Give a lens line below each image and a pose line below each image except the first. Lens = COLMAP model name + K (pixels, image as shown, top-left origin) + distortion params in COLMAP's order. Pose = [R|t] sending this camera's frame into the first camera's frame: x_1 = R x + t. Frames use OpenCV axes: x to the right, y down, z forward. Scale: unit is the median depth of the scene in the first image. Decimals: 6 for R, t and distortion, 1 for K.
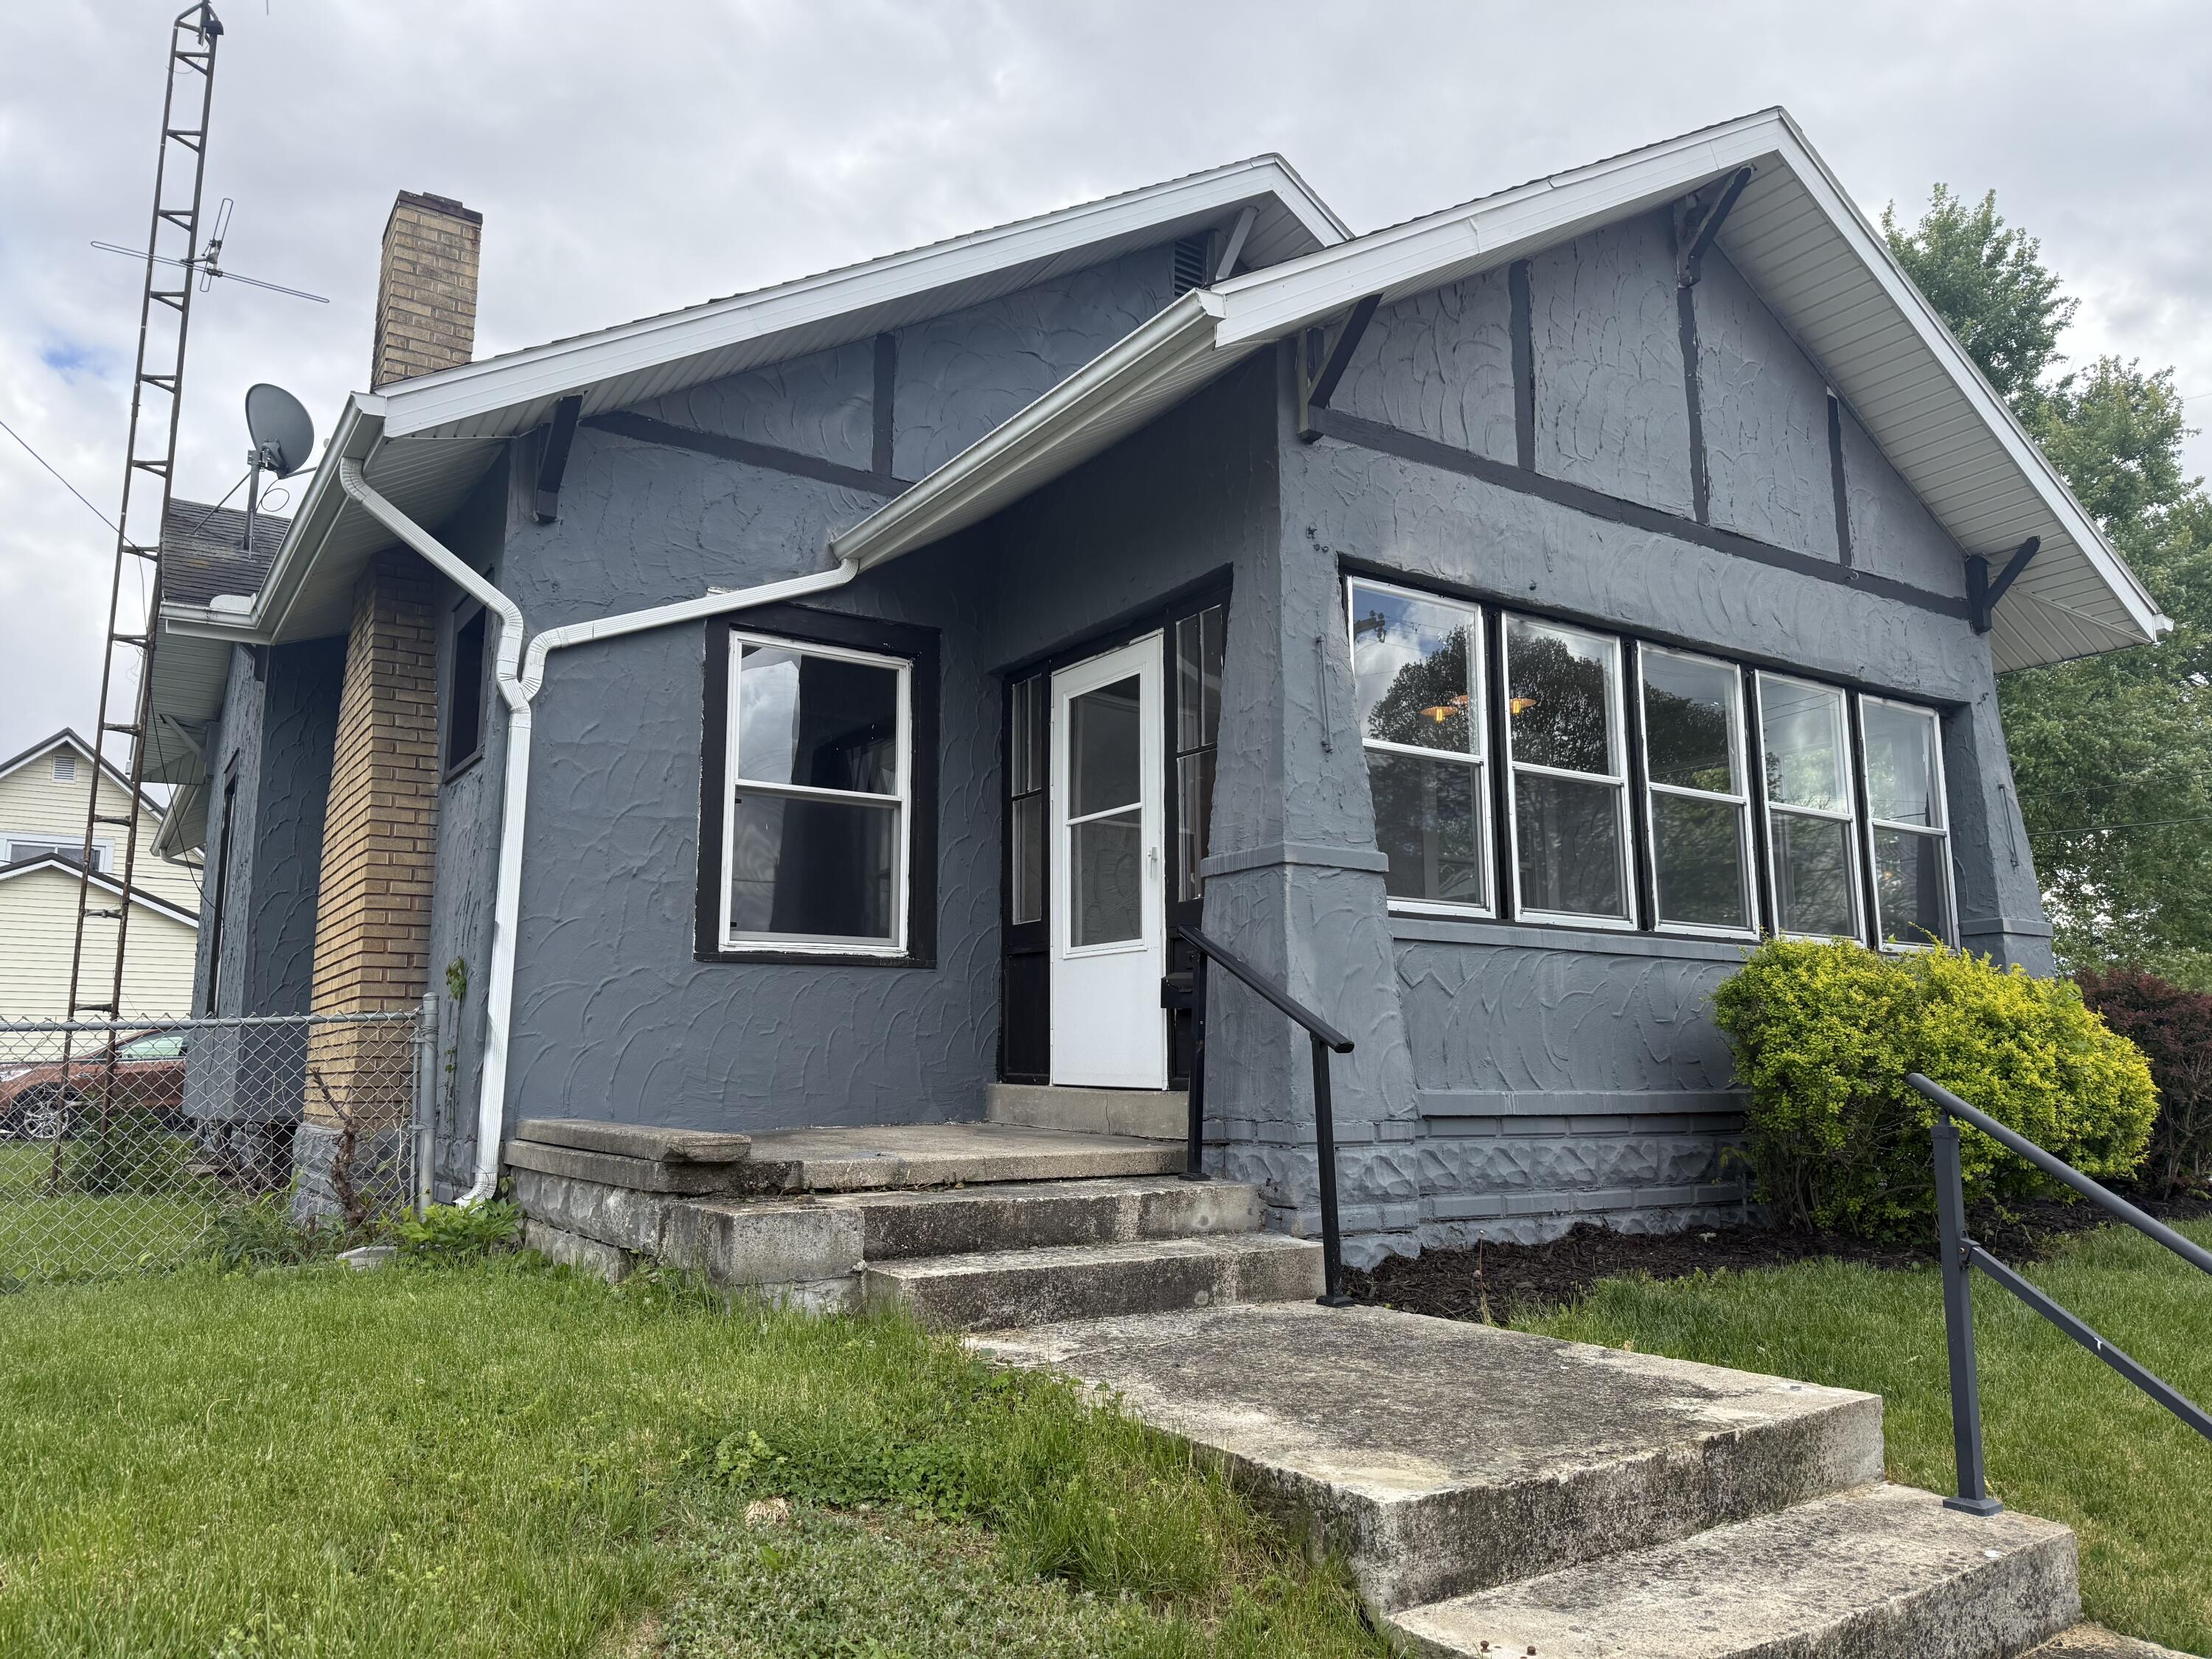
lens RADIAL K [[1544.6, 0, 1100.0], [0, 1544.6, 826.6], [0, 0, 1]] dist [0.073420, -0.097608]
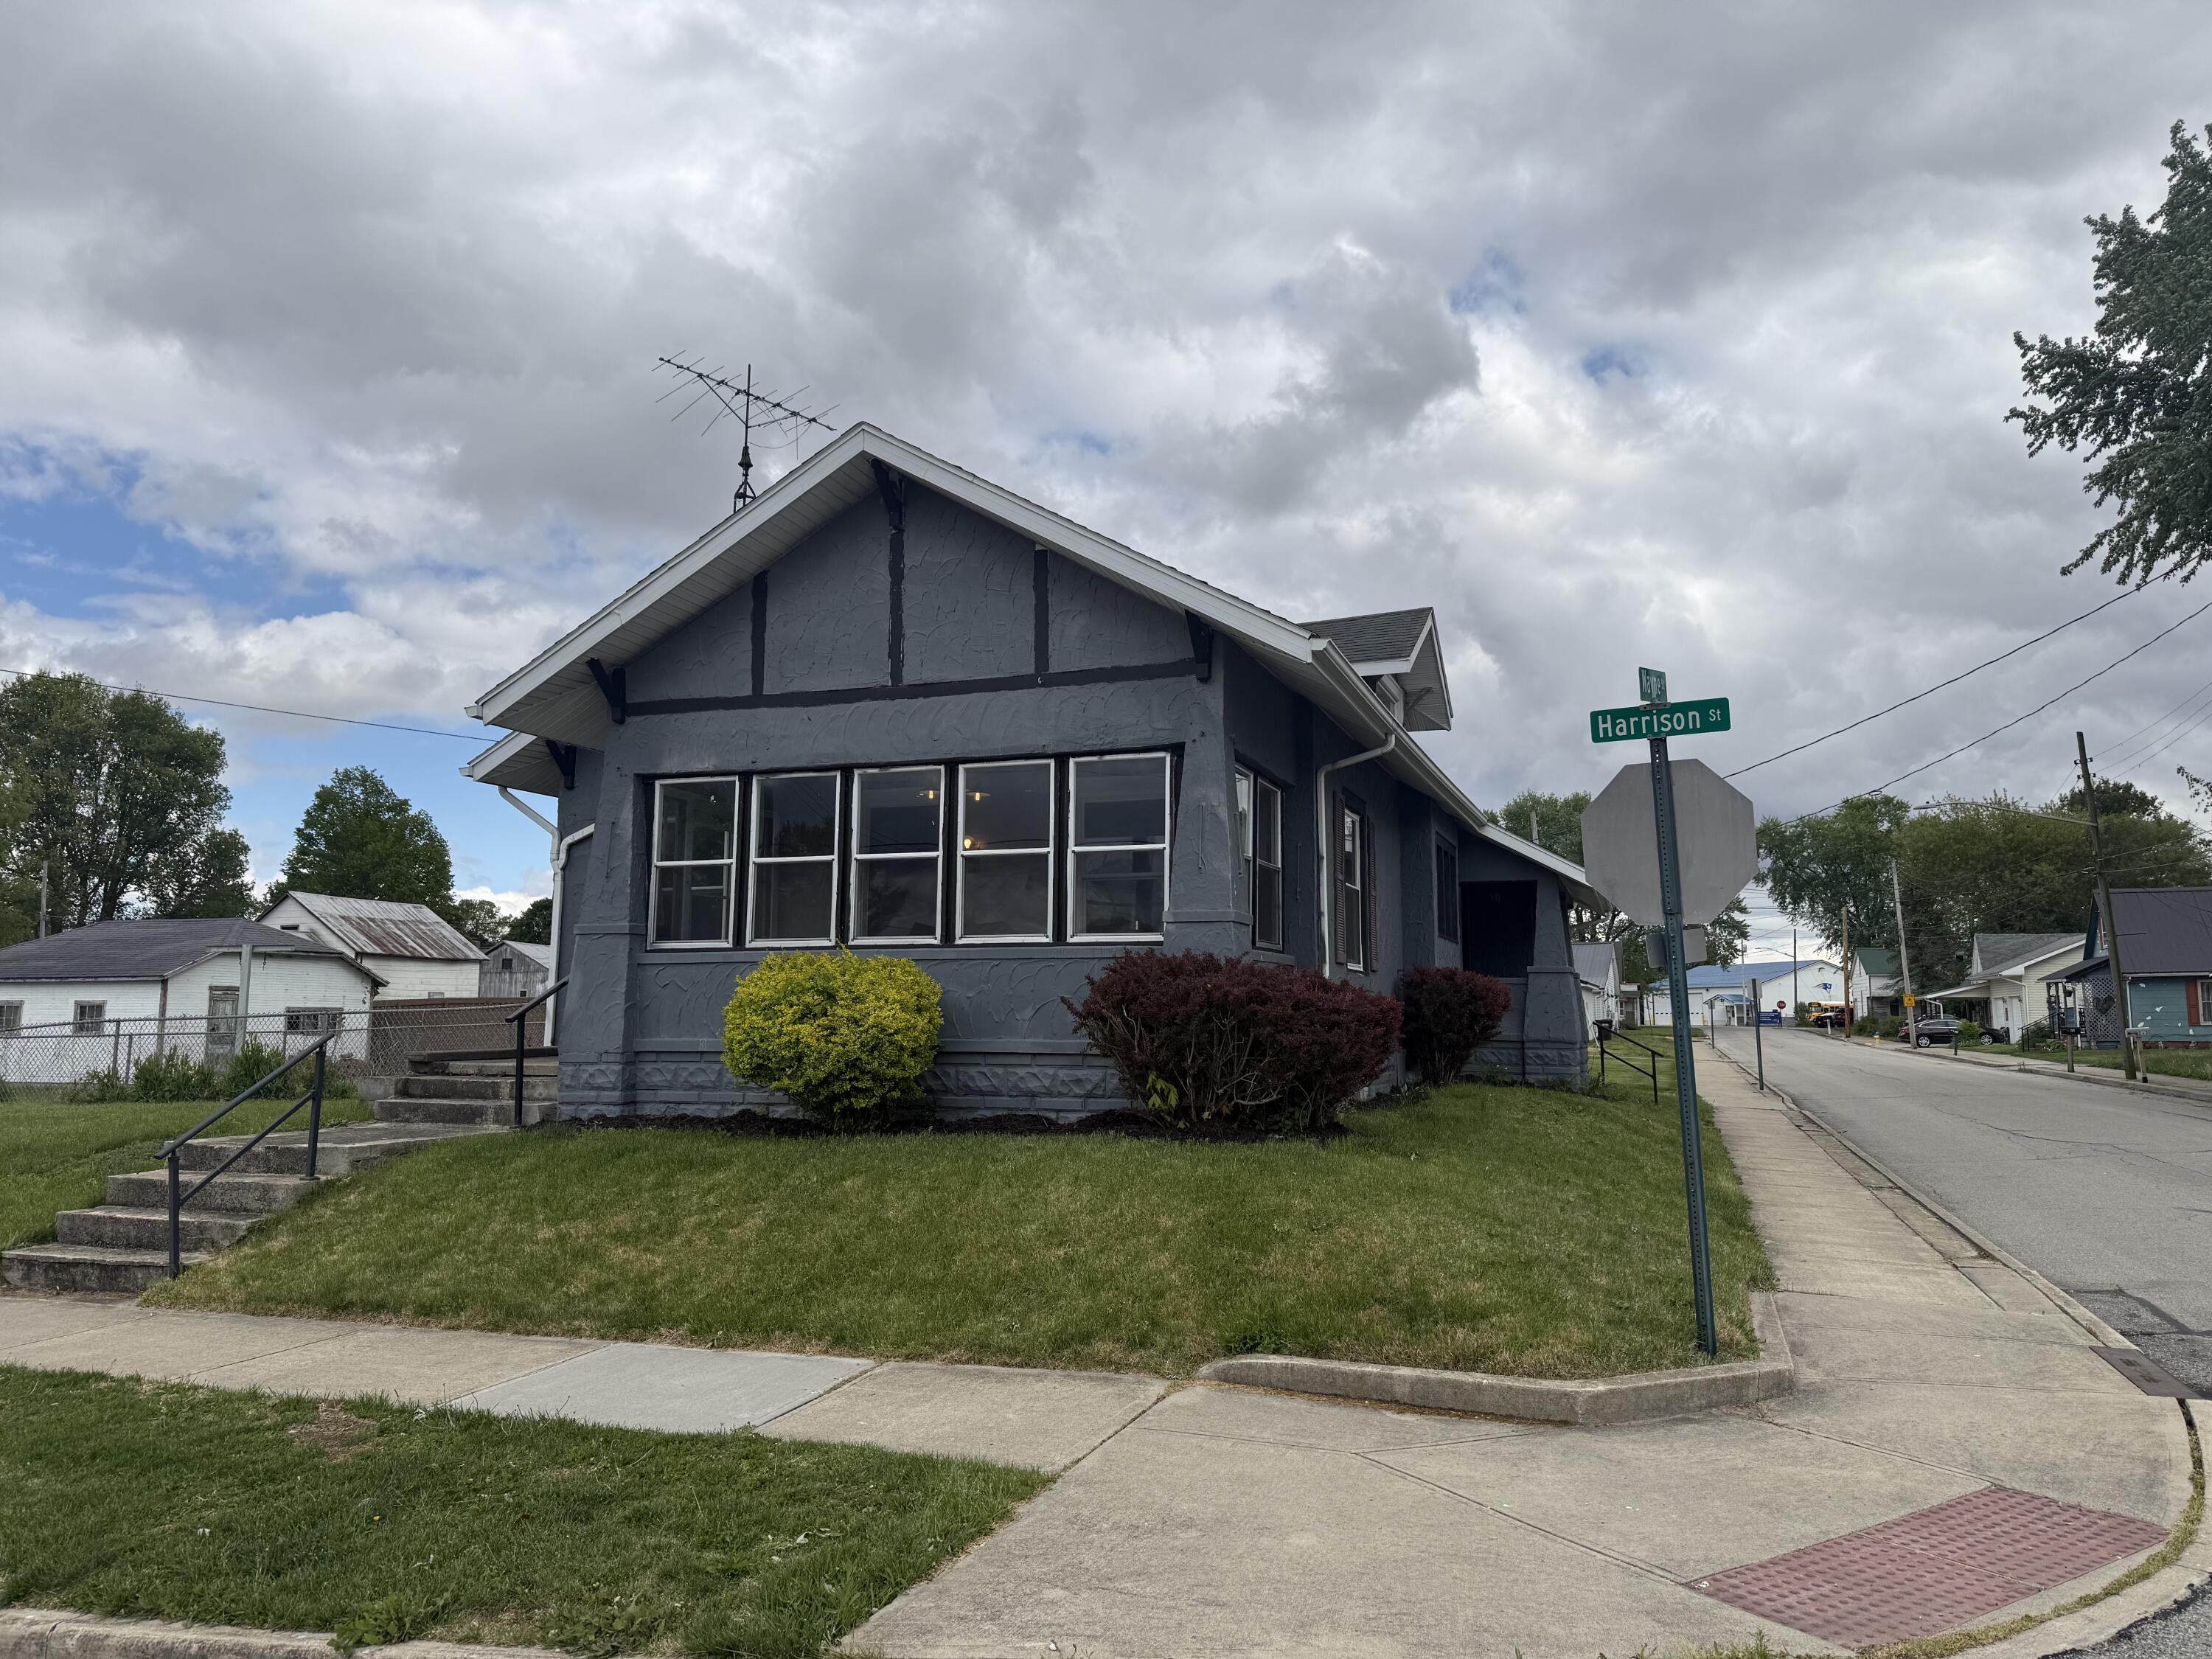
lens RADIAL K [[1544.6, 0, 1100.0], [0, 1544.6, 826.6], [0, 0, 1]] dist [0.073420, -0.097608]
pose [[0.612318, -0.099578, -0.784316, 1.852305], [0.126662, 0.991578, -0.027007, 0.019533], [0.780400, -0.082806, 0.619774, 0.181434]]
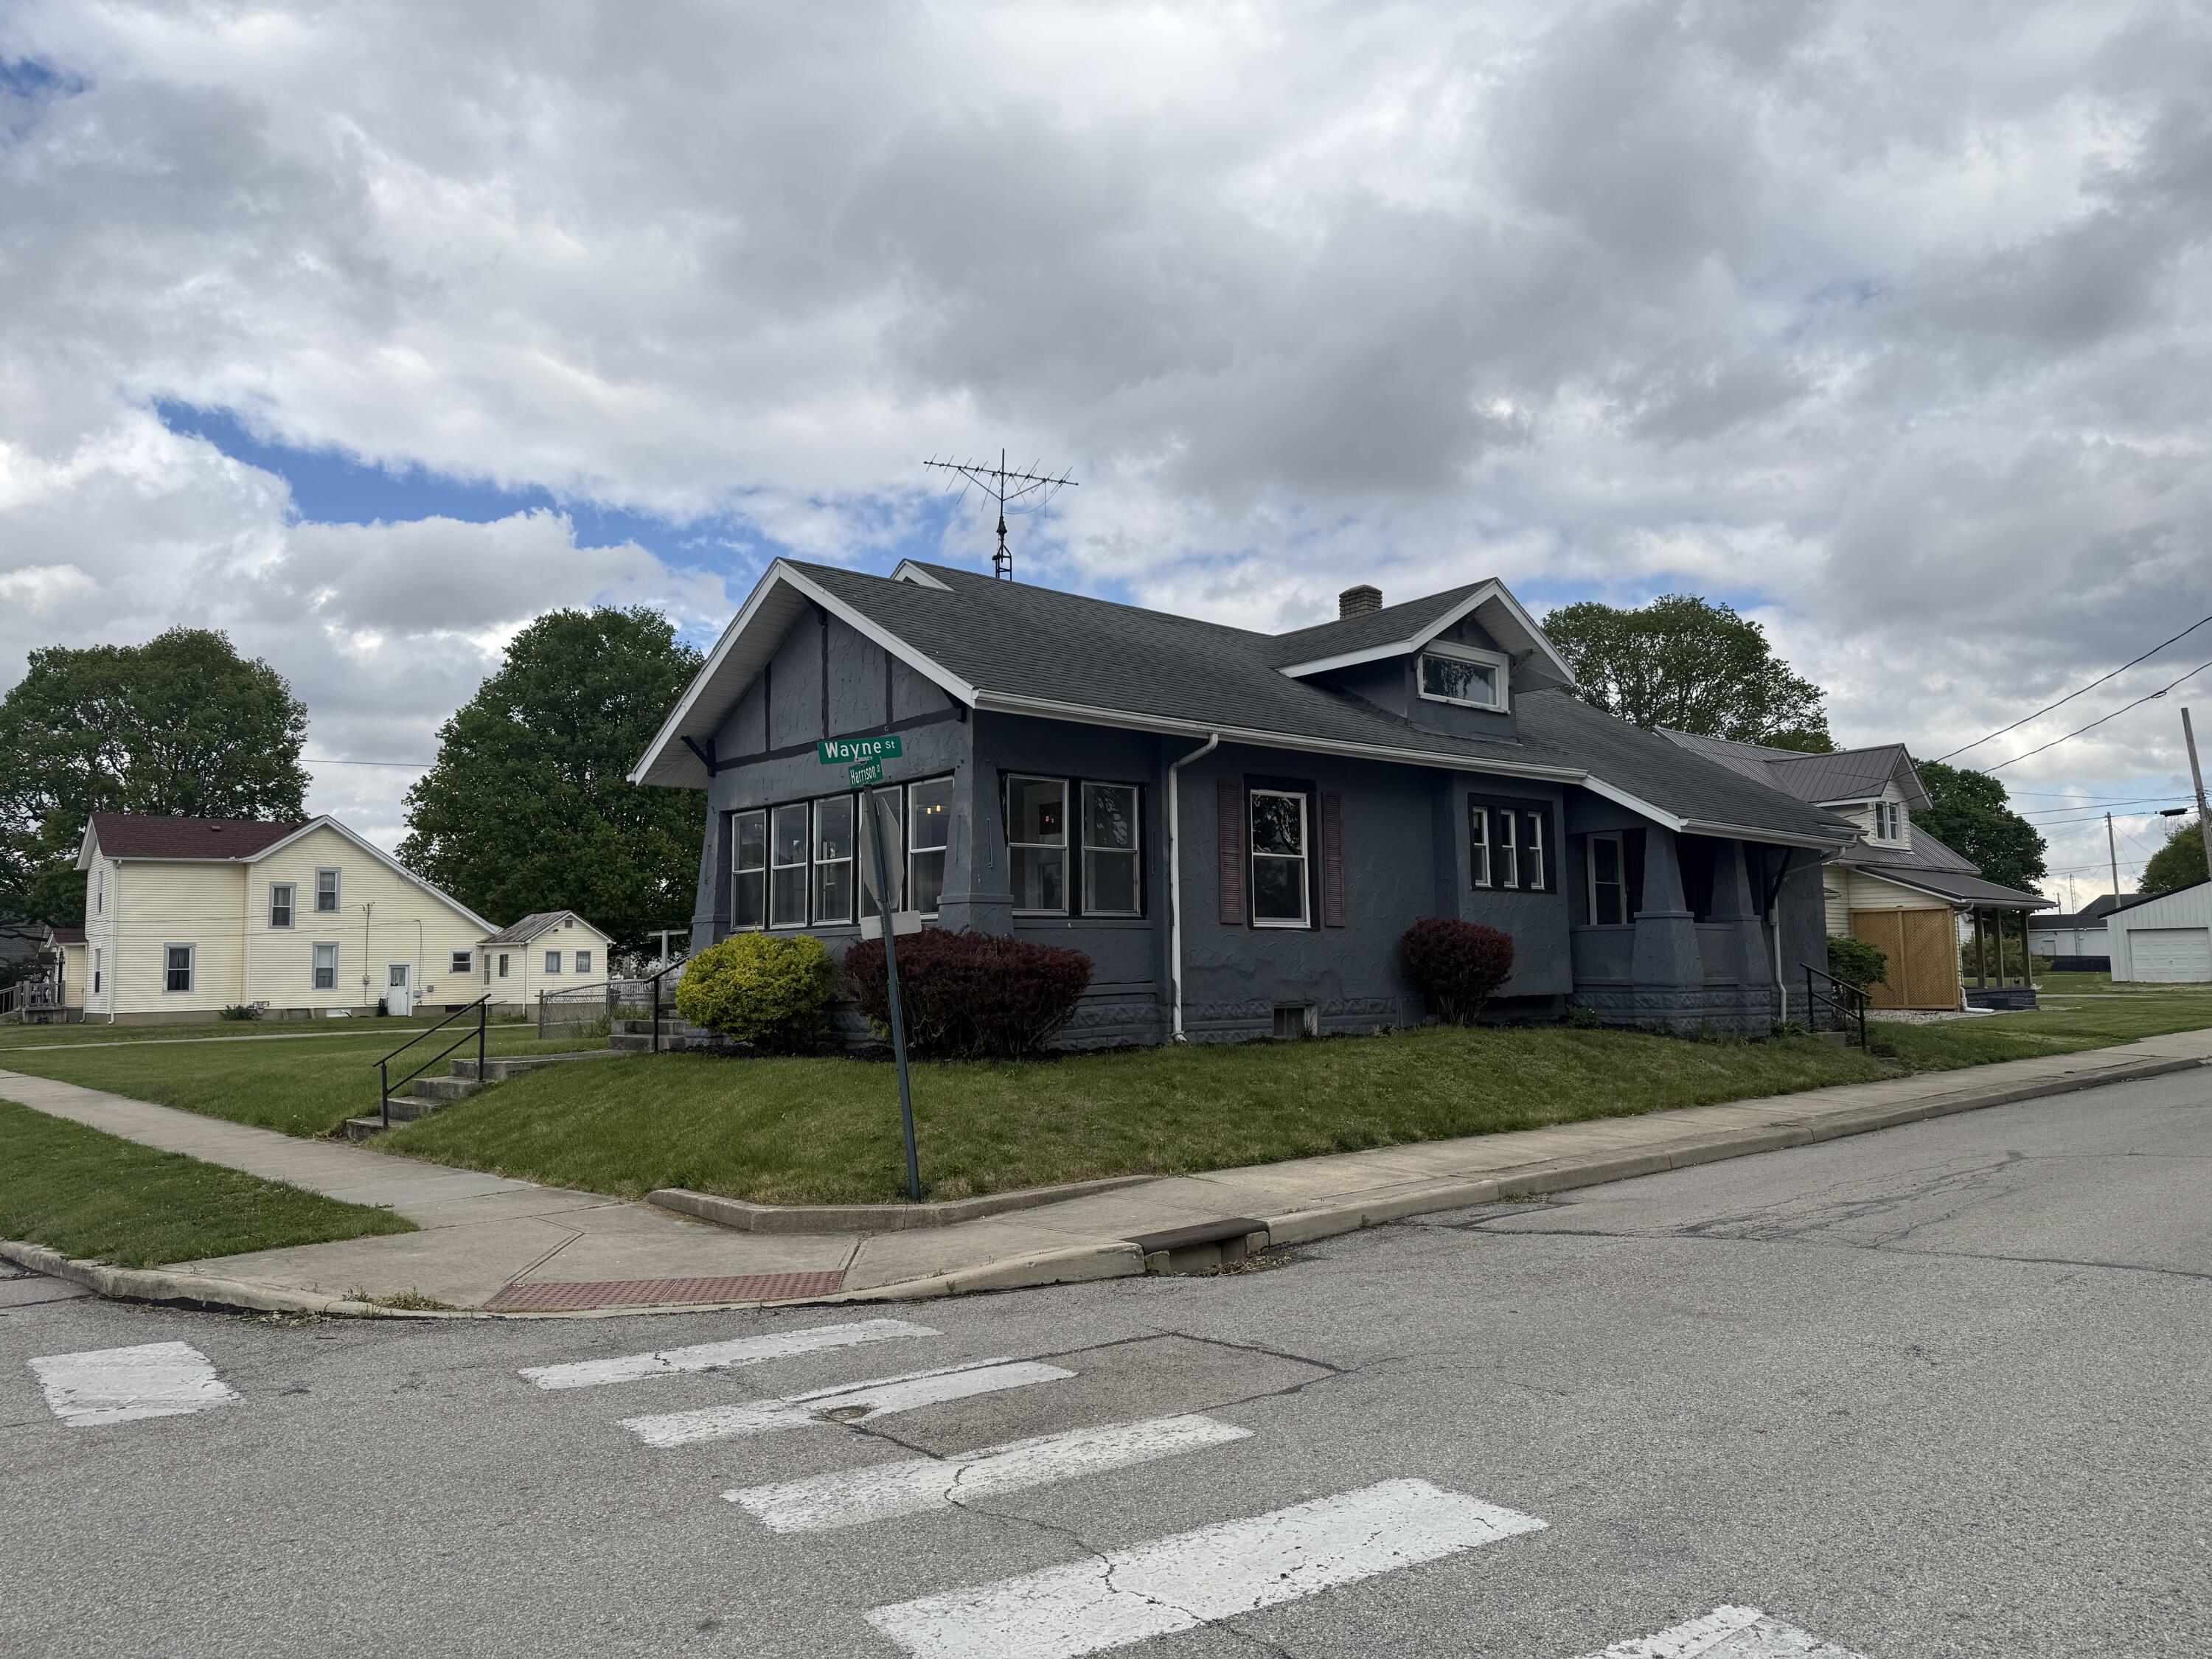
lens RADIAL K [[1622.0, 0, 1116.3], [0, 1622.0, 855.1], [0, 0, 1]] dist [0.072747, -0.050806]
pose [[0.155122, -0.083947, -0.984322, 2.875763], [0.177041, 0.982615, -0.055901, 0.180712], [0.971902, -0.165594, 0.167287, 1.051115]]
